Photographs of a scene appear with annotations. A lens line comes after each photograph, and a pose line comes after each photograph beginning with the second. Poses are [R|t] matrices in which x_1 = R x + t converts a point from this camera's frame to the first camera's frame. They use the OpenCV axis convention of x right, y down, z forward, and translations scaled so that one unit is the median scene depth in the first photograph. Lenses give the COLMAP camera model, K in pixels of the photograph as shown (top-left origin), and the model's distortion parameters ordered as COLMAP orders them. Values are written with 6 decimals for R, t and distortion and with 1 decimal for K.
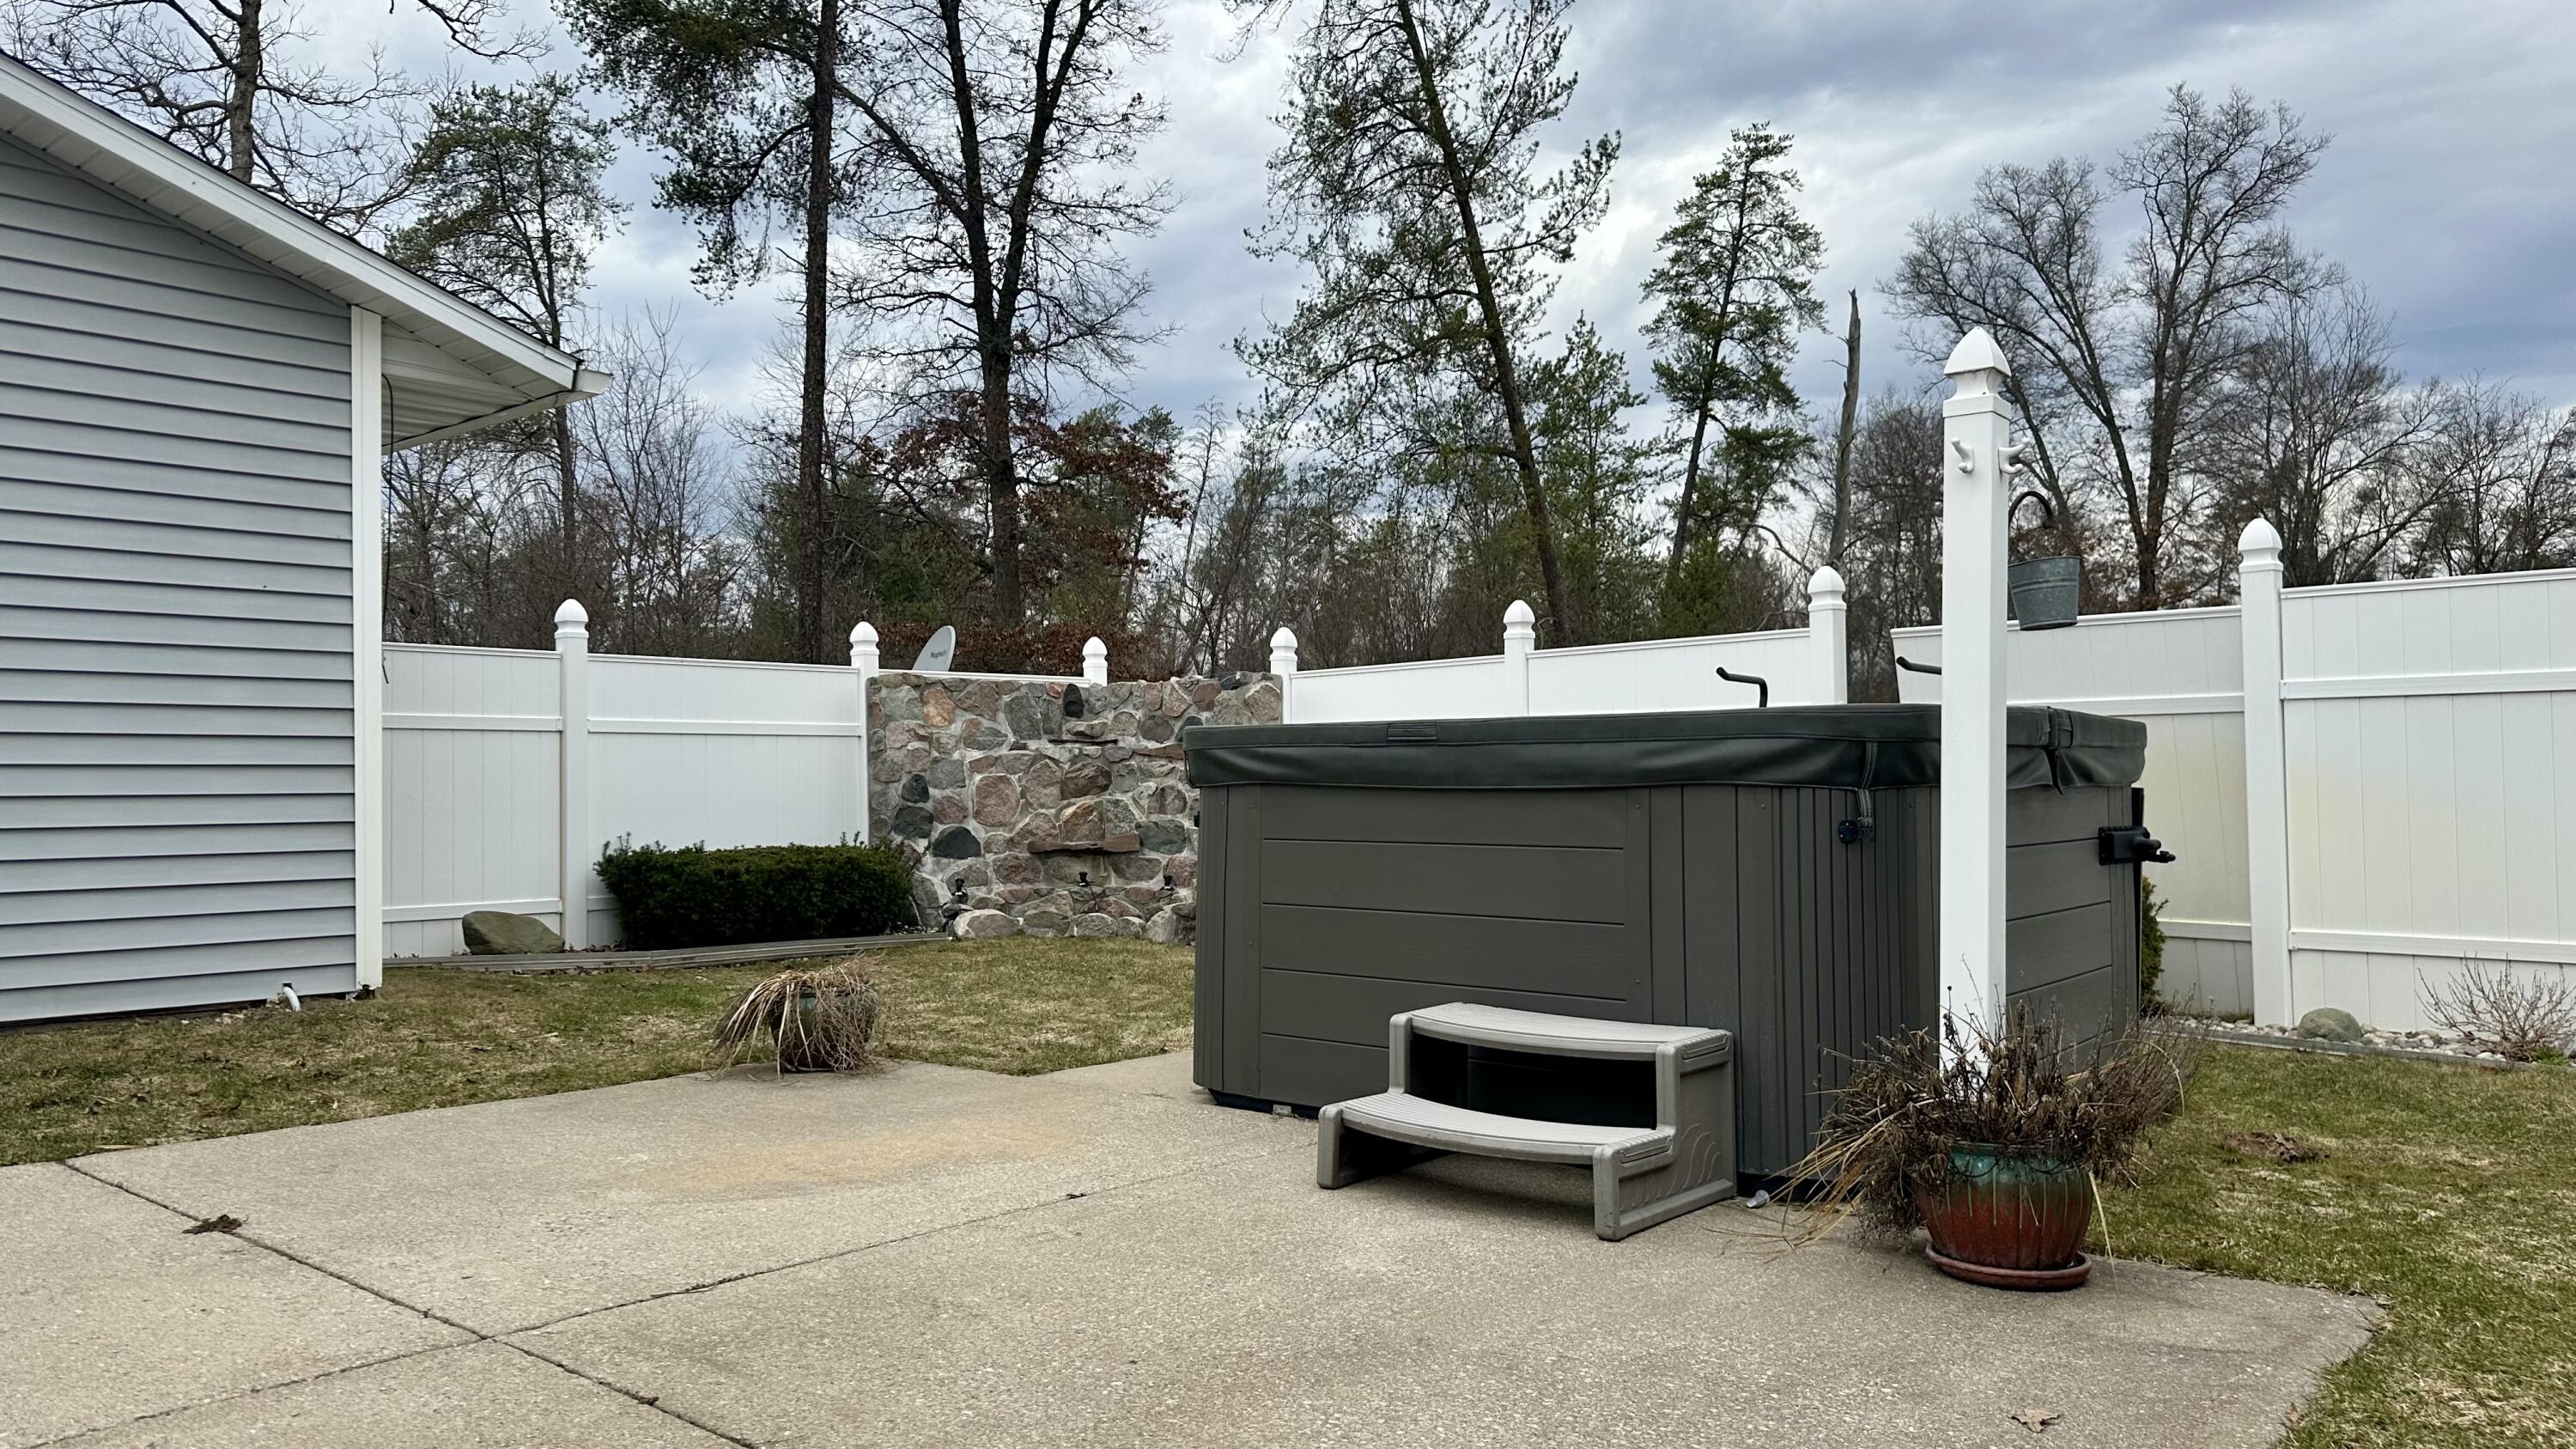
lens RADIAL K [[1814.0, 0, 1249.0], [0, 1814.0, 730.2], [0, 0, 1]] dist [0.001174, -0.004799]
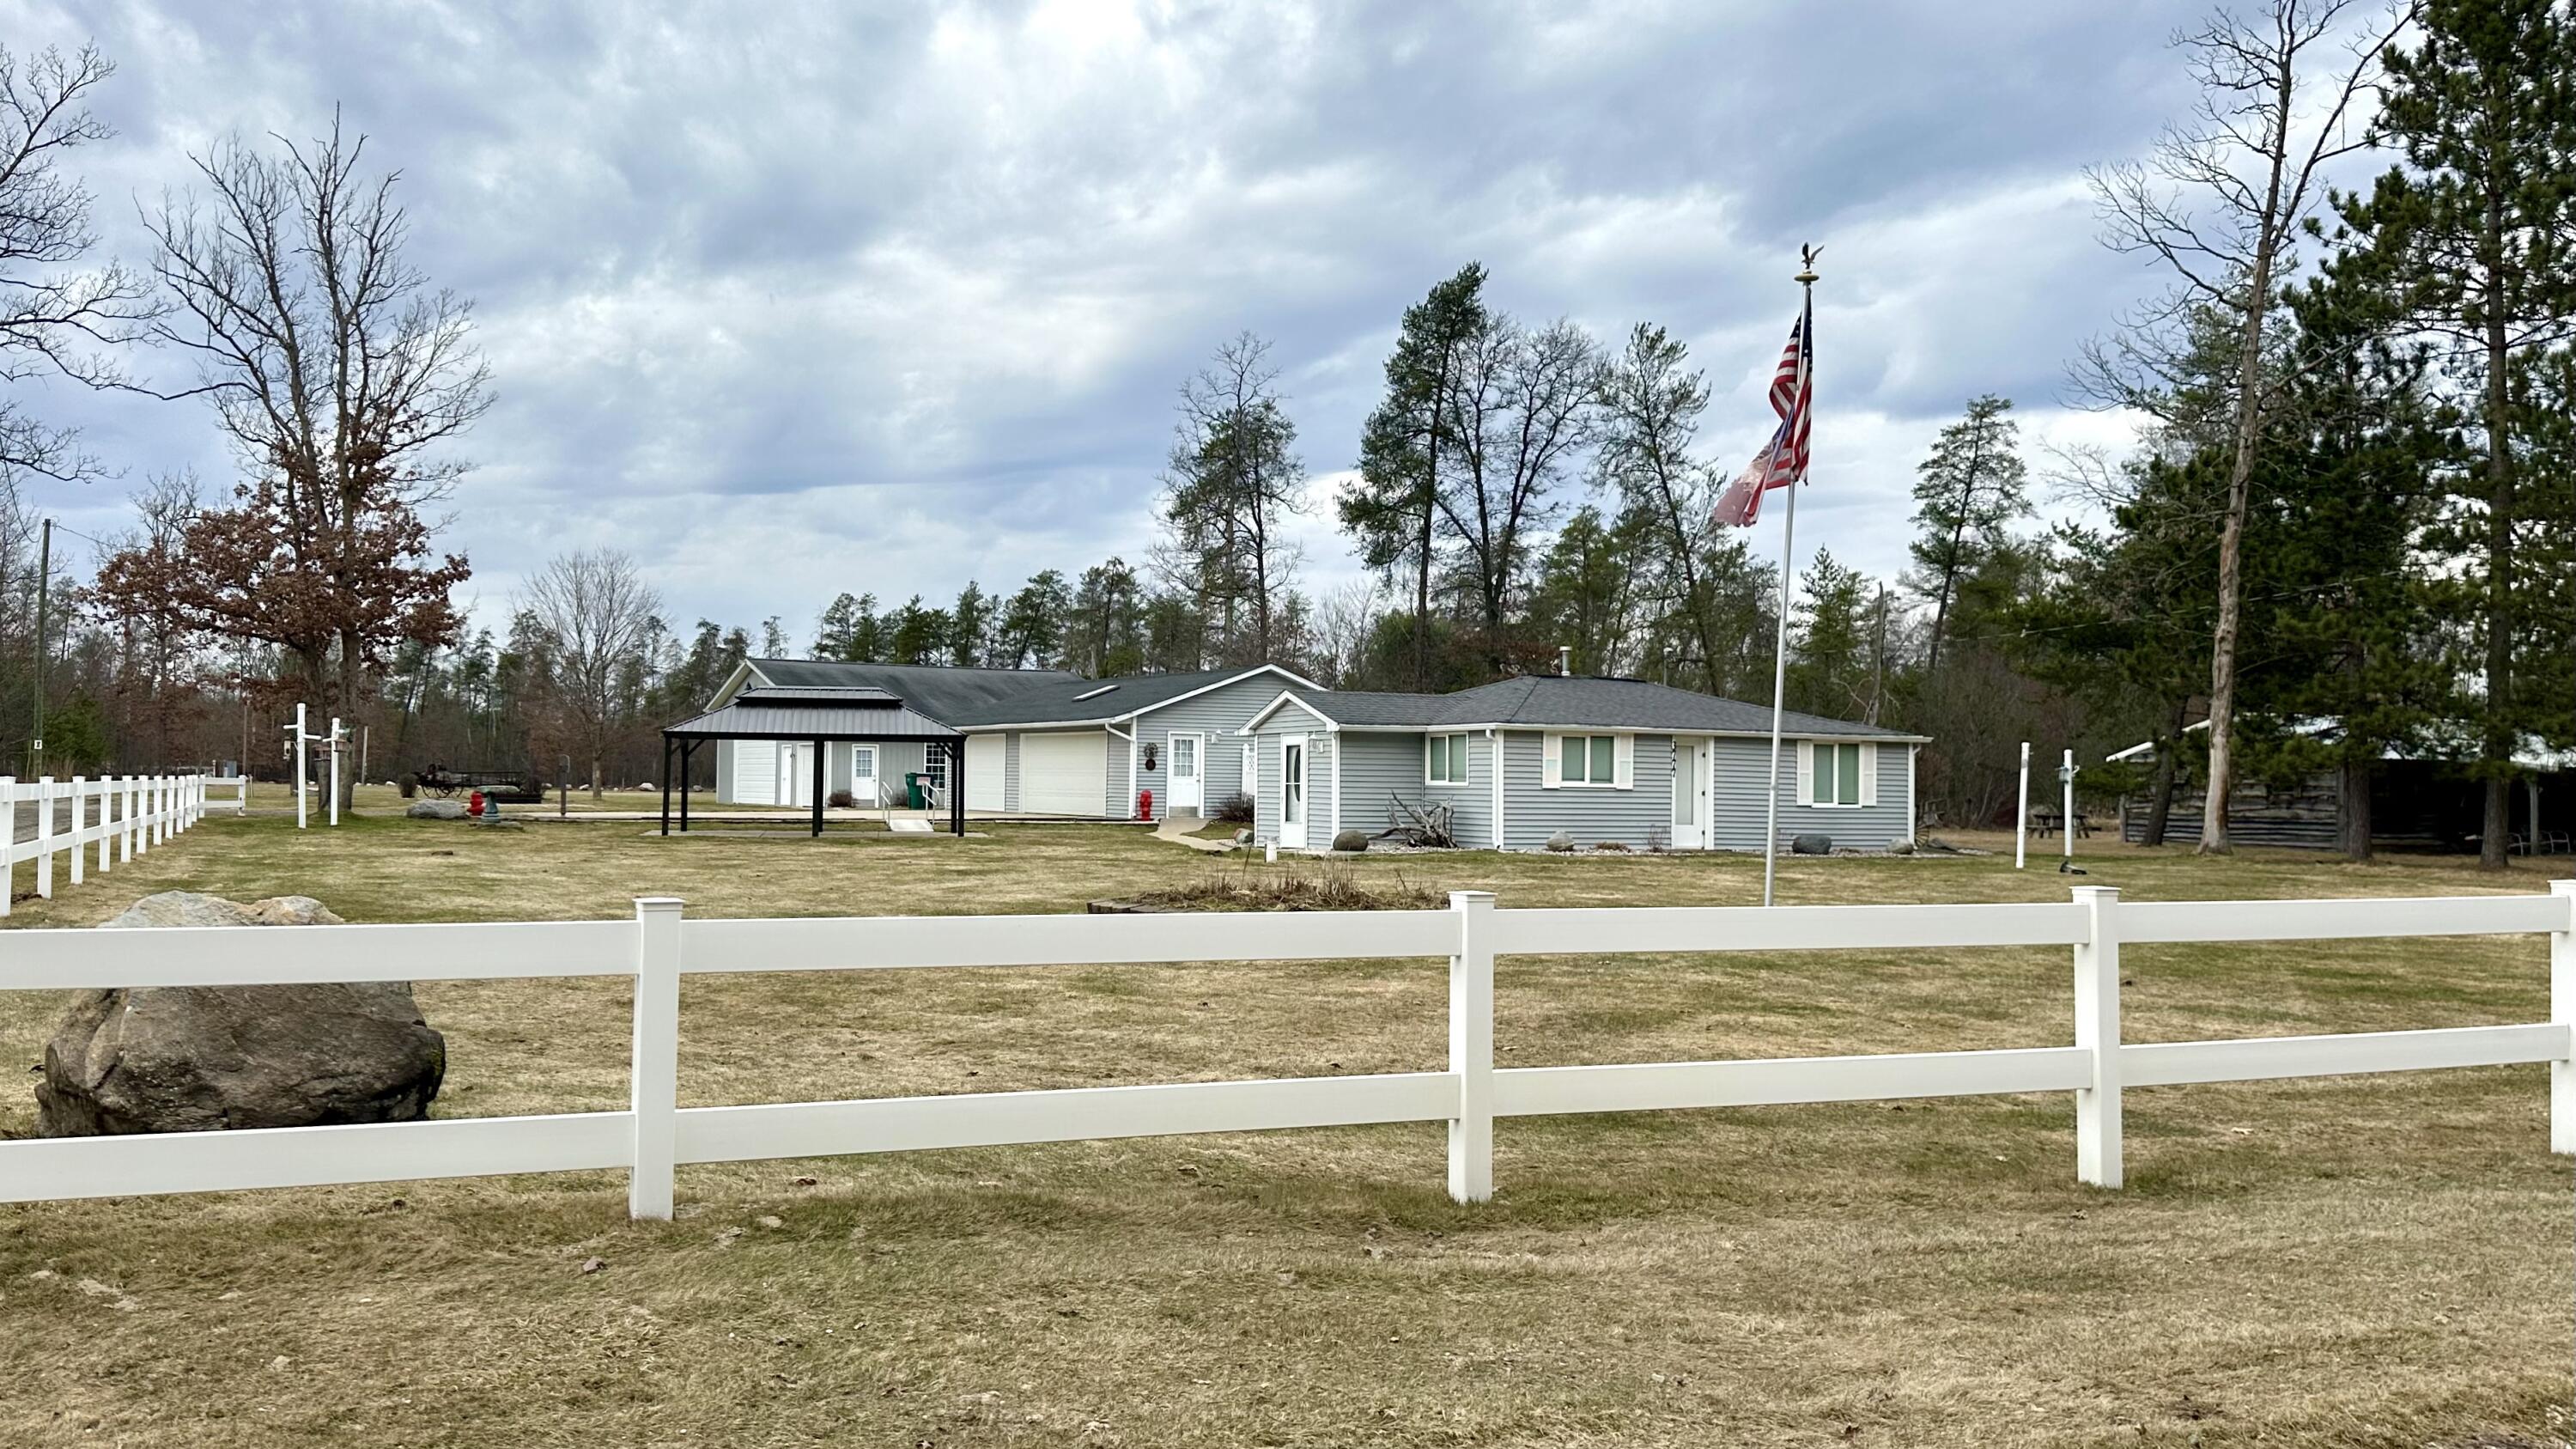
lens RADIAL K [[1814.0, 0, 1249.0], [0, 1814.0, 730.2], [0, 0, 1]] dist [0.001174, -0.004799]
pose [[0.956819, 0.012208, -0.290426, 0.129149], [-0.014266, 0.999886, -0.004970, -0.019480], [0.290333, 0.008898, 0.956884, -0.721024]]
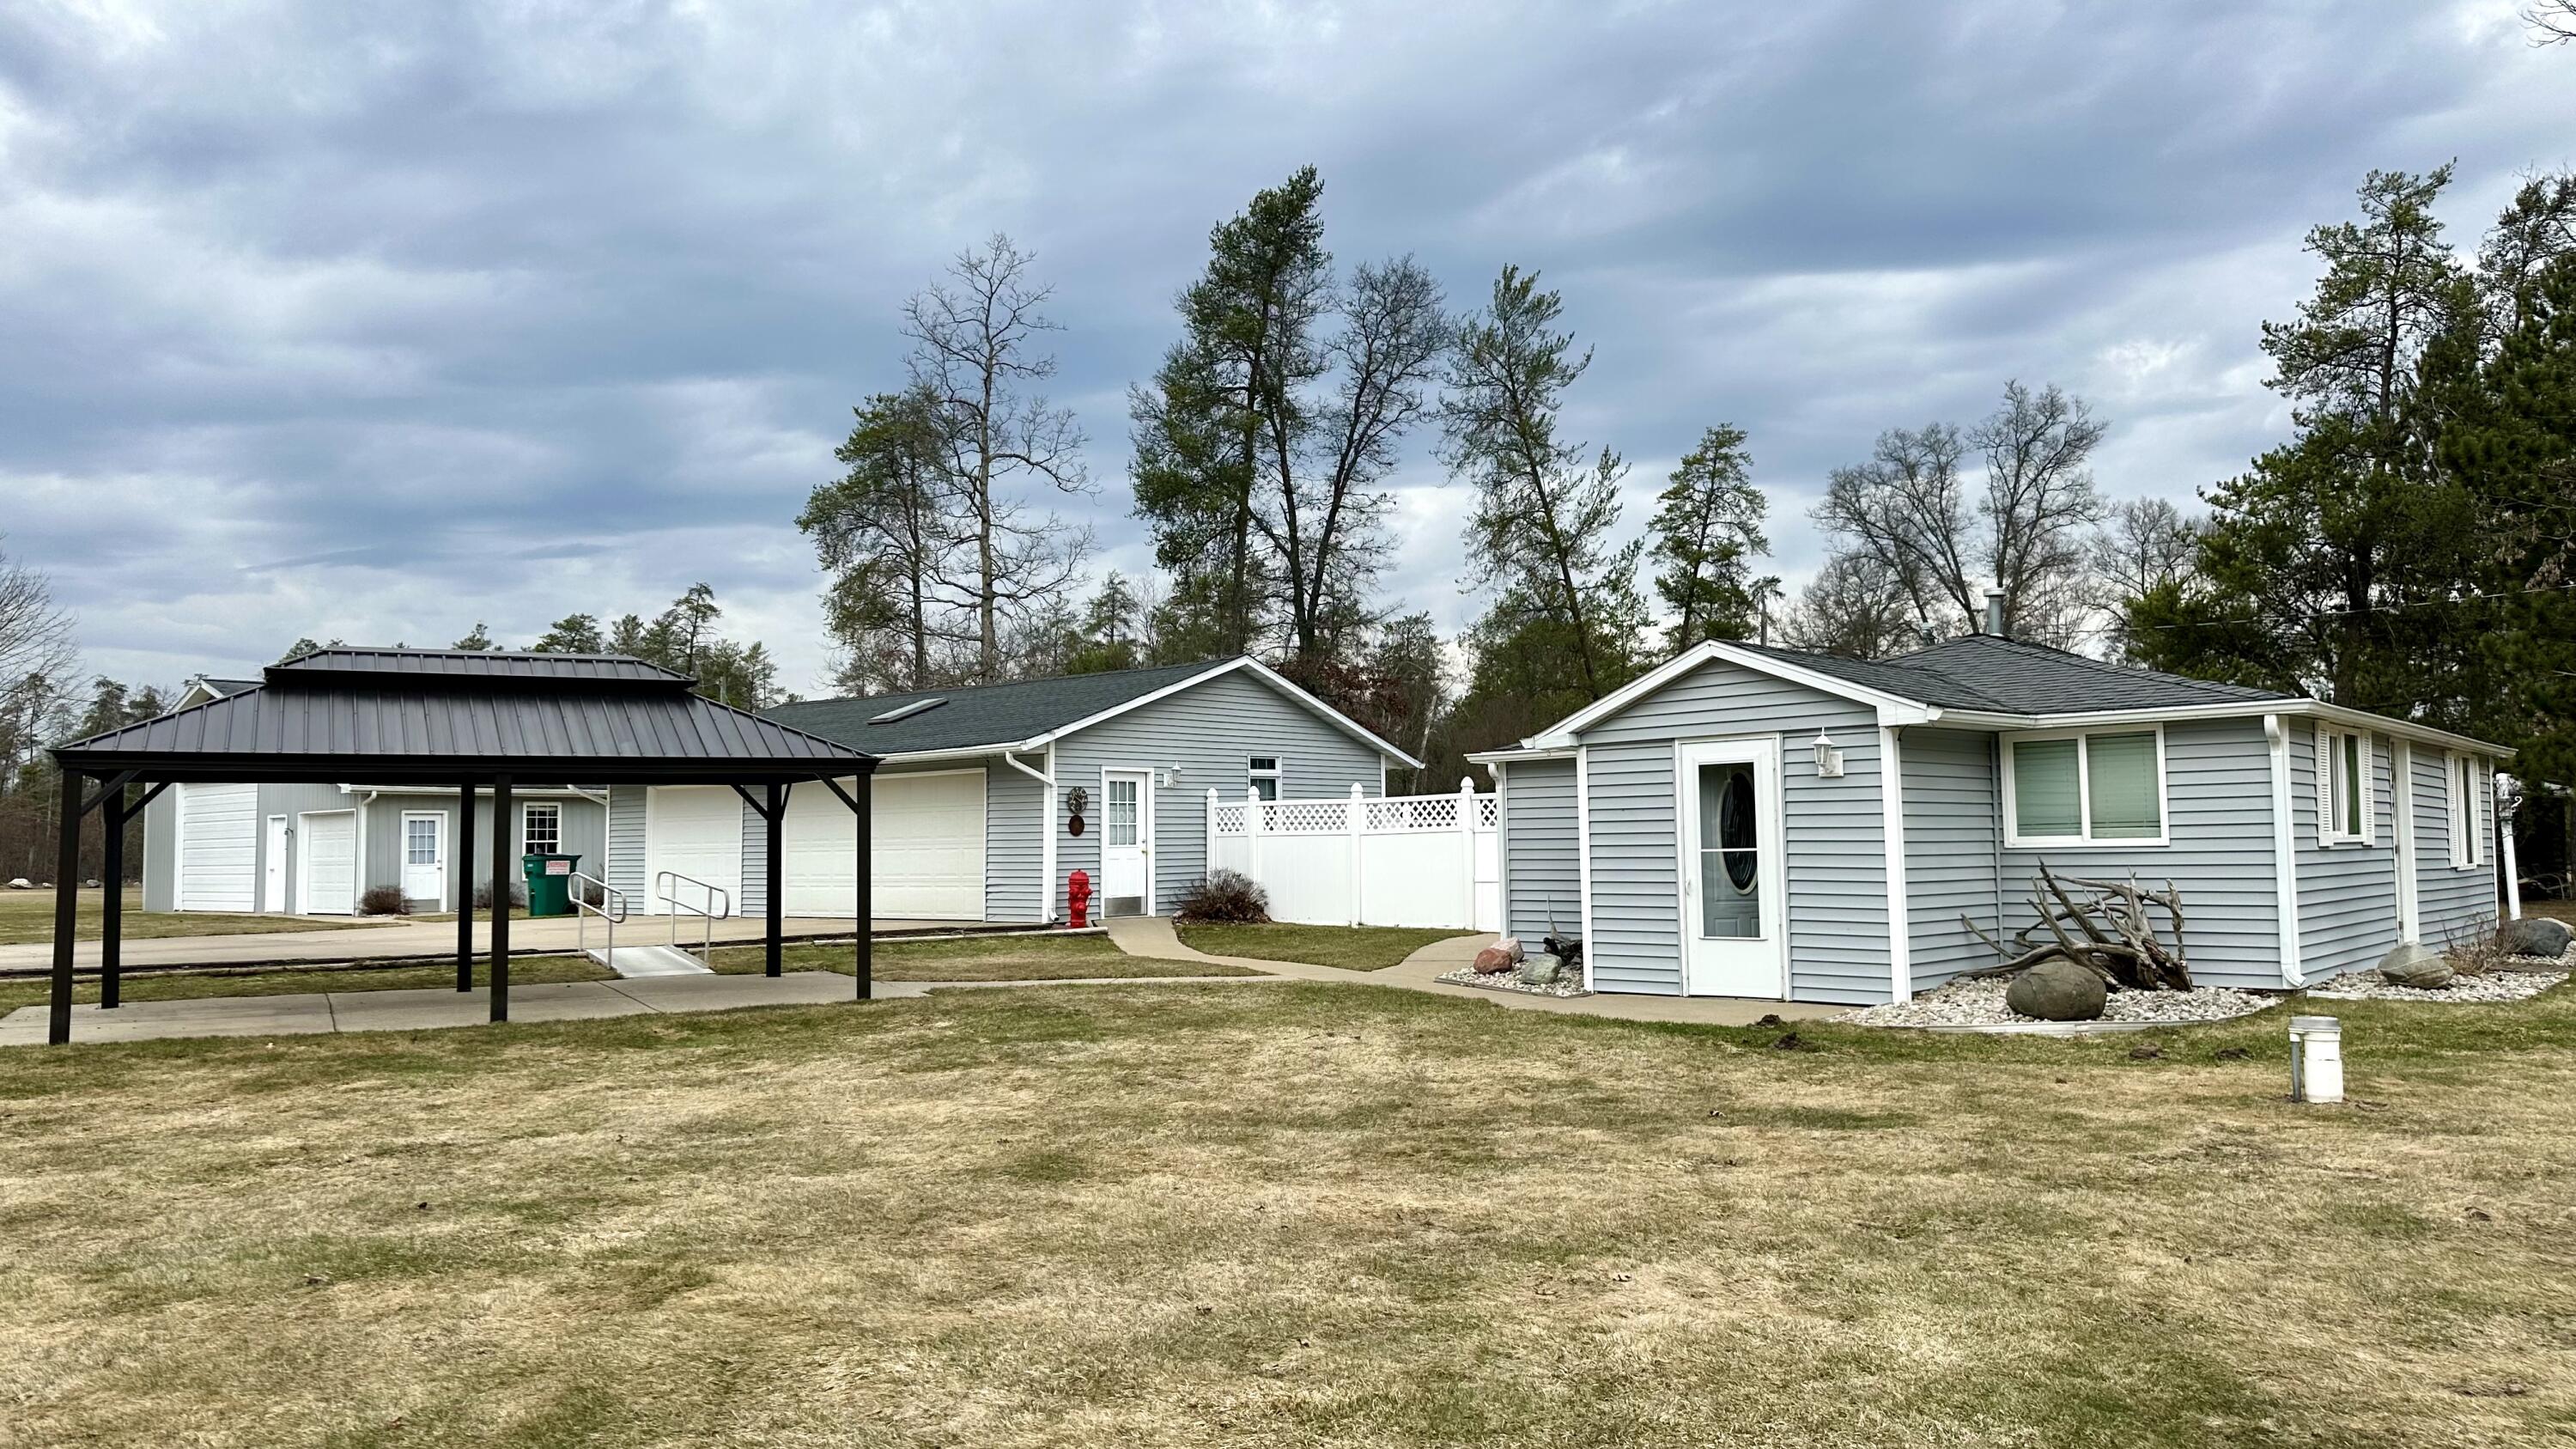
lens RADIAL K [[1715.1, 0, 1332.3], [0, 1715.1, 760.2], [0, 0, 1]] dist [0.001636, -0.003584]
pose [[0.999326, -0.000392, 0.036707, -0.095397], [0.001512, 0.999534, -0.030483, -0.010846], [-0.036678, 0.030518, 0.998861, -0.399351]]
